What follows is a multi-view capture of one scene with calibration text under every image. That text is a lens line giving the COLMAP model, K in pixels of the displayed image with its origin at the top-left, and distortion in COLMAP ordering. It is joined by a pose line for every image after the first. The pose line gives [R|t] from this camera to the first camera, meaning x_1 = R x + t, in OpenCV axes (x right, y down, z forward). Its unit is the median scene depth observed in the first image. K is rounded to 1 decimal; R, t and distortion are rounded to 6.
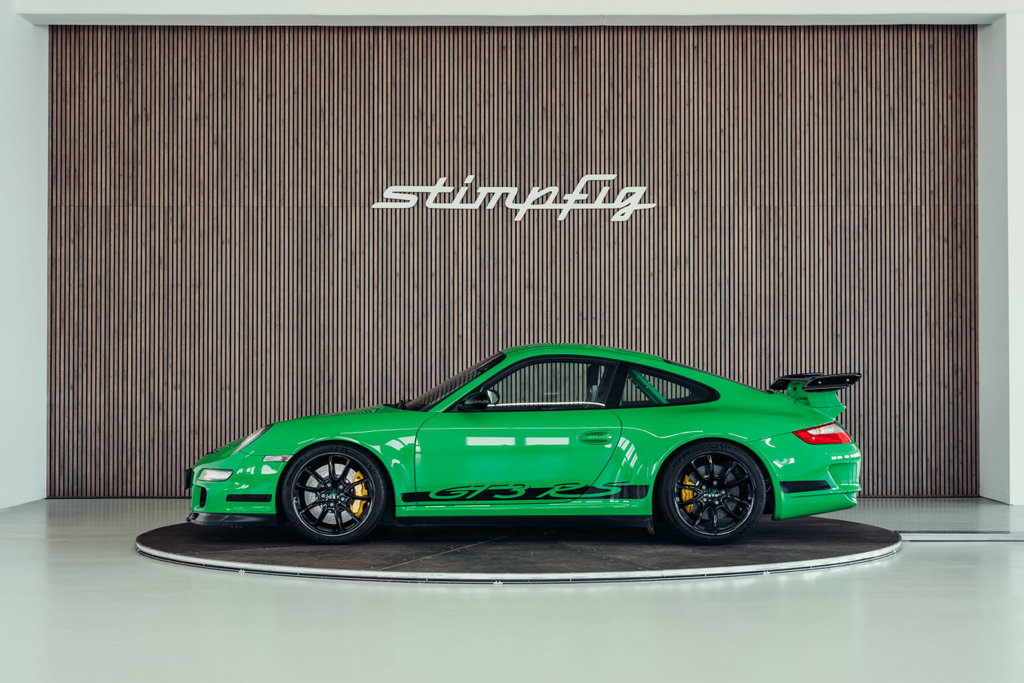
lens RADIAL K [[1769.4, 0, 512.1], [0, 1769.4, 341.3], [0, 0, 1]] dist [0.005702, 0.000000]
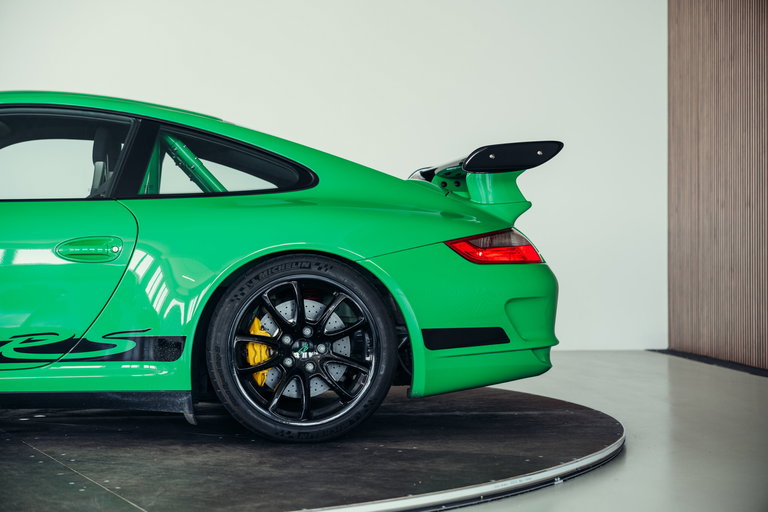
lens RADIAL K [[1548.4, 0, 384.2], [0, 1548.4, 255.7], [0, 0, 1]] dist [-0.010118, 0.000000]
pose [[0.990692, 0.003976, 0.136064, 0.072151], [-0.007171, 0.999710, 0.023001, 0.044614], [-0.135933, -0.023762, 0.990433, 0.513793]]
